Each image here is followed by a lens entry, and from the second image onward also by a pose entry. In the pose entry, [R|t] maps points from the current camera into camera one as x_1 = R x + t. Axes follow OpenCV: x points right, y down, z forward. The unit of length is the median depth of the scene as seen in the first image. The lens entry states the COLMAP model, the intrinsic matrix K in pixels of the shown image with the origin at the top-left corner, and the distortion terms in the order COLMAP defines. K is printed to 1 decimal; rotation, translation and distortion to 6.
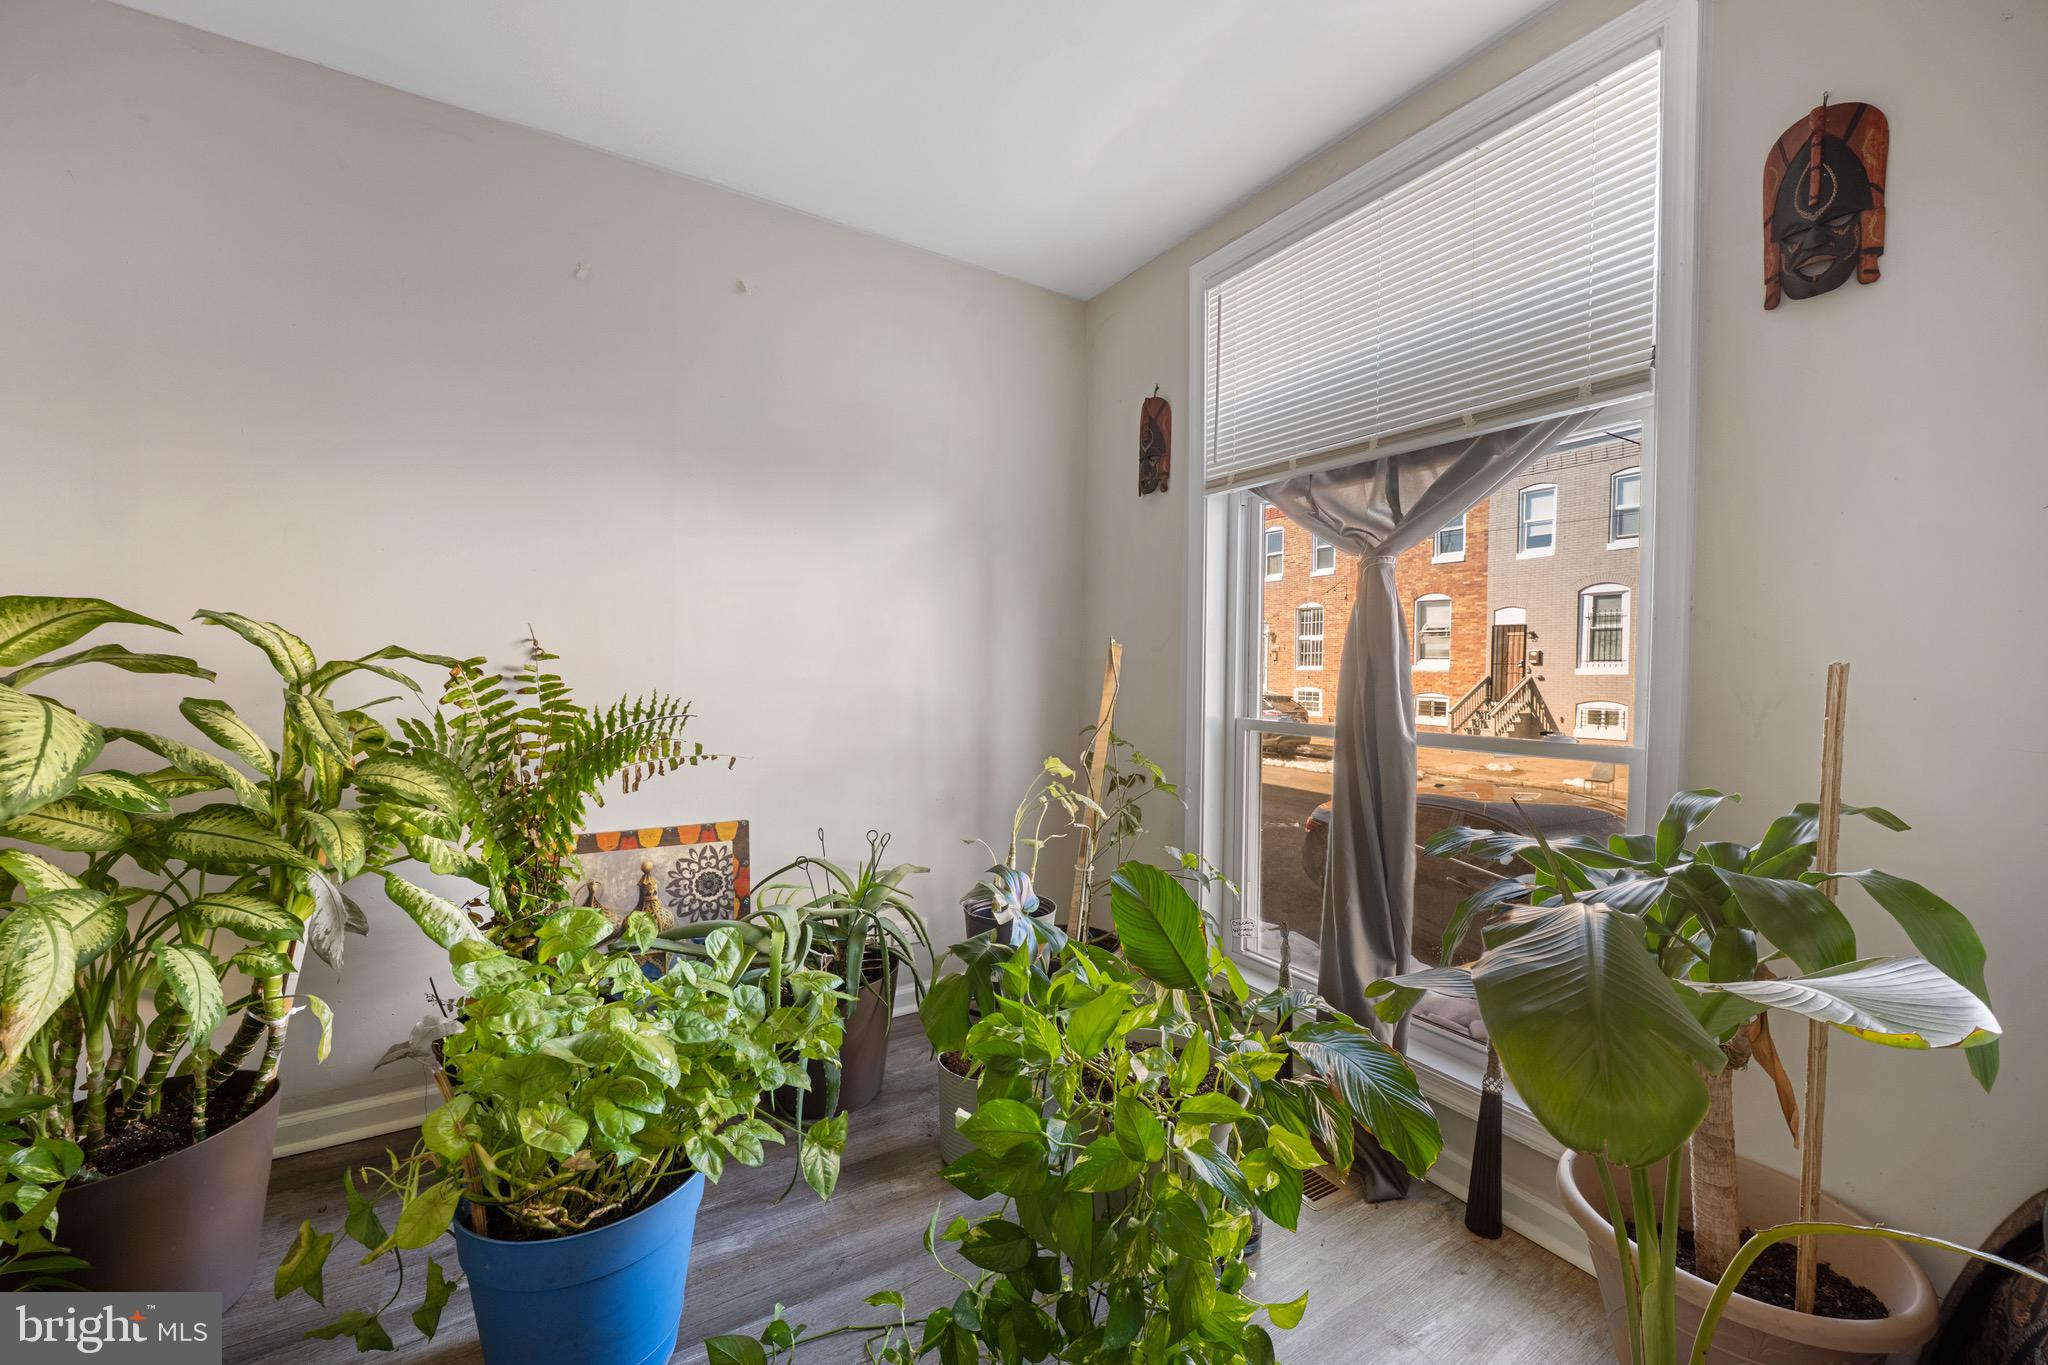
lens RADIAL K [[806.8, 0, 1018.7], [0, 806.8, 691.7], [0, 0, 1]] dist [-0.004642, 0.000472]
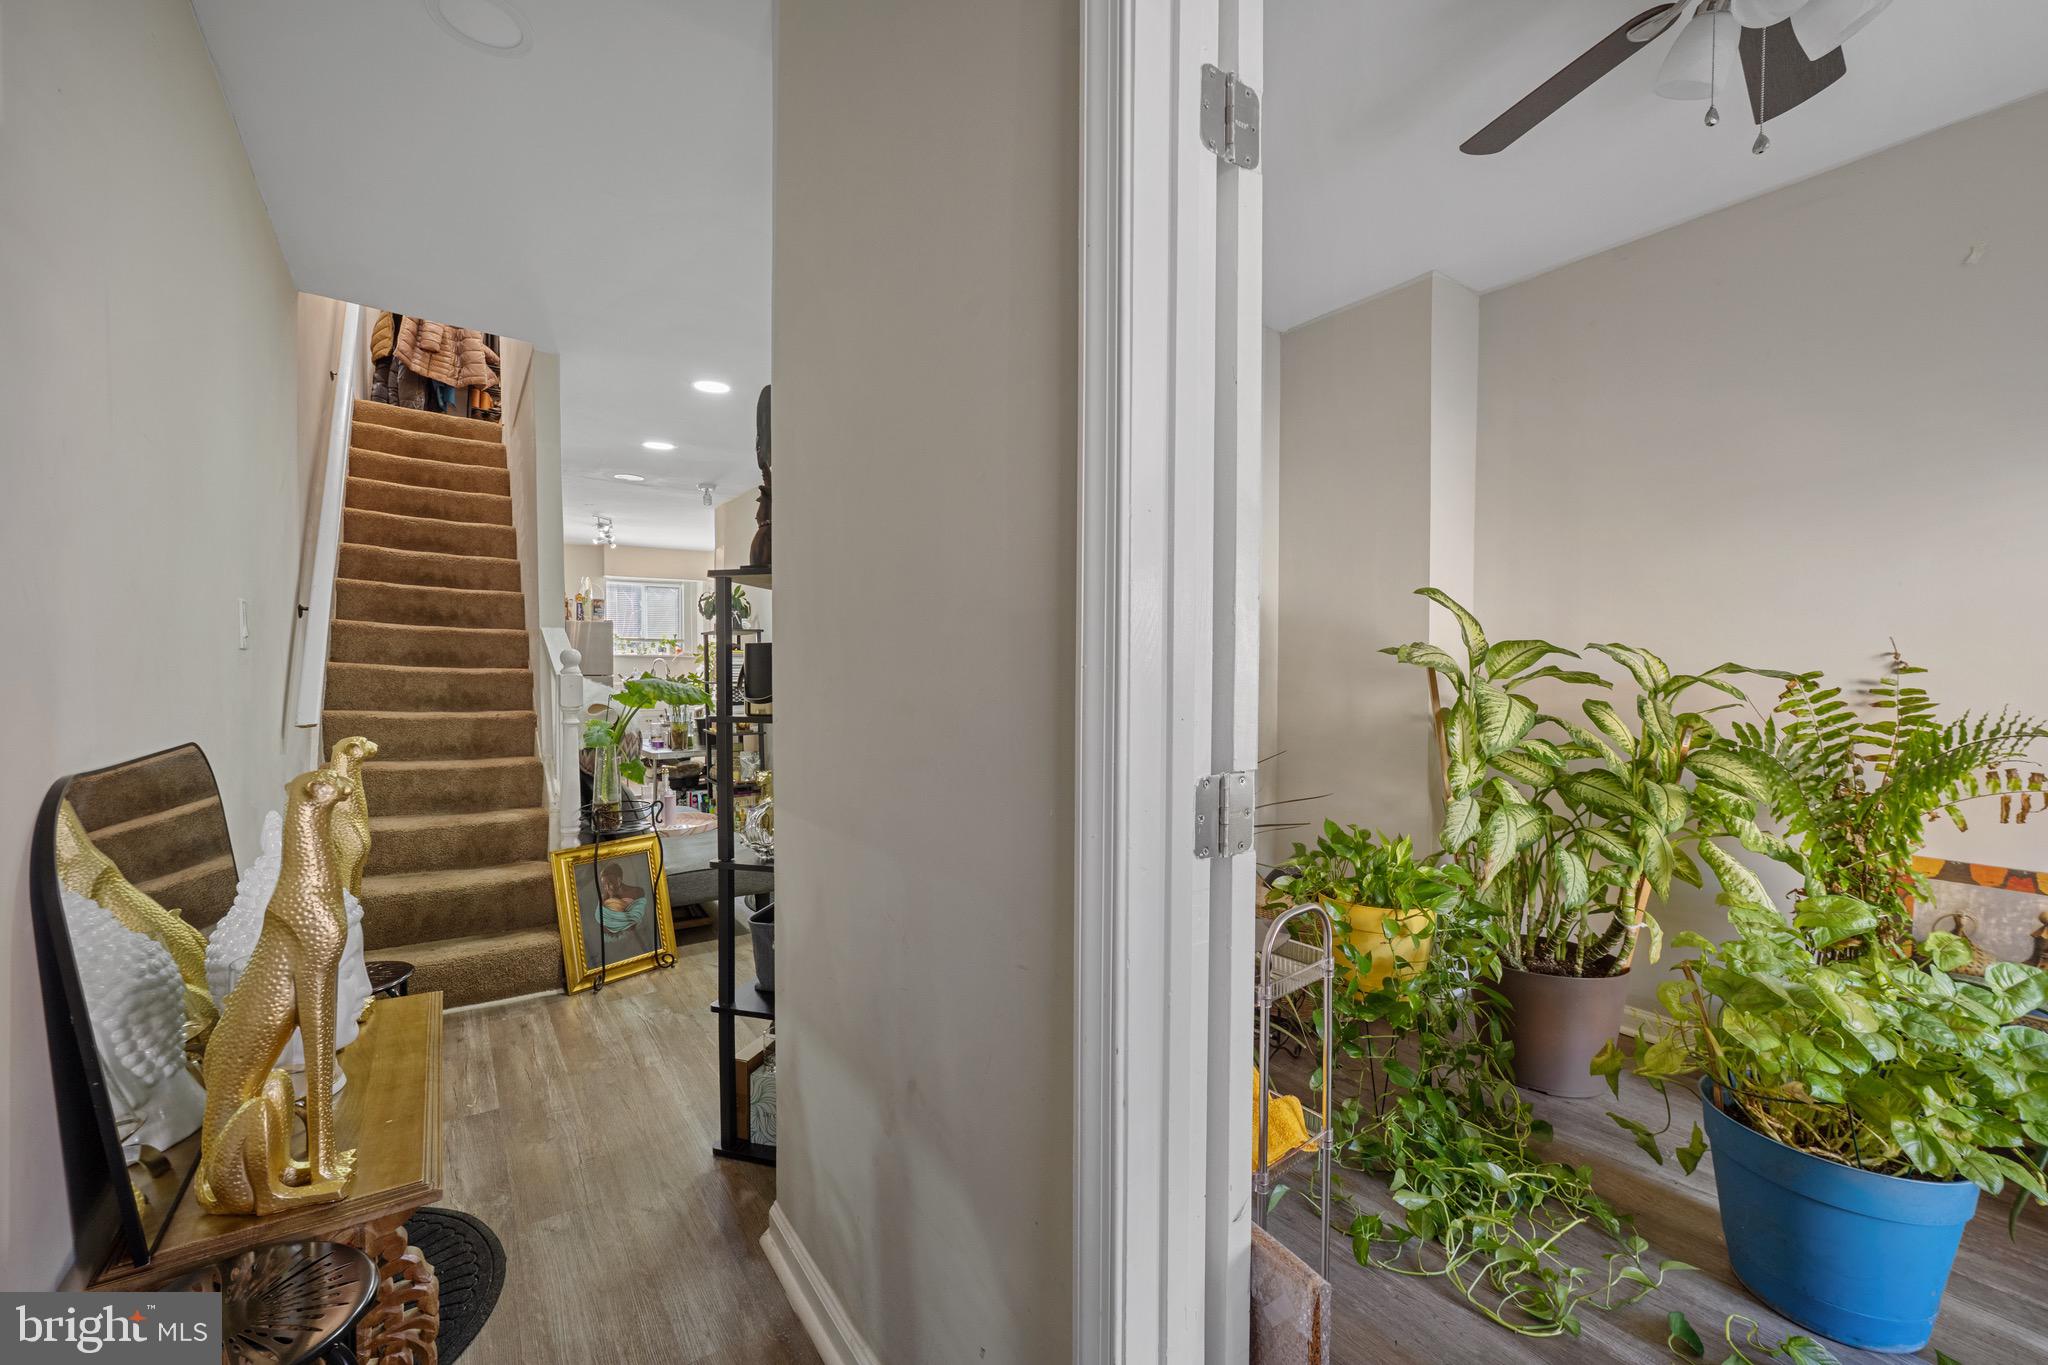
lens RADIAL K [[806.8, 0, 1018.7], [0, 806.8, 691.7], [0, 0, 1]] dist [-0.004642, 0.000472]
pose [[0.068438, 0.018526, -0.997483, 0.415250], [-0.034006, 0.999290, 0.016226, 0.004876], [0.997076, 0.032810, 0.069020, -0.195310]]
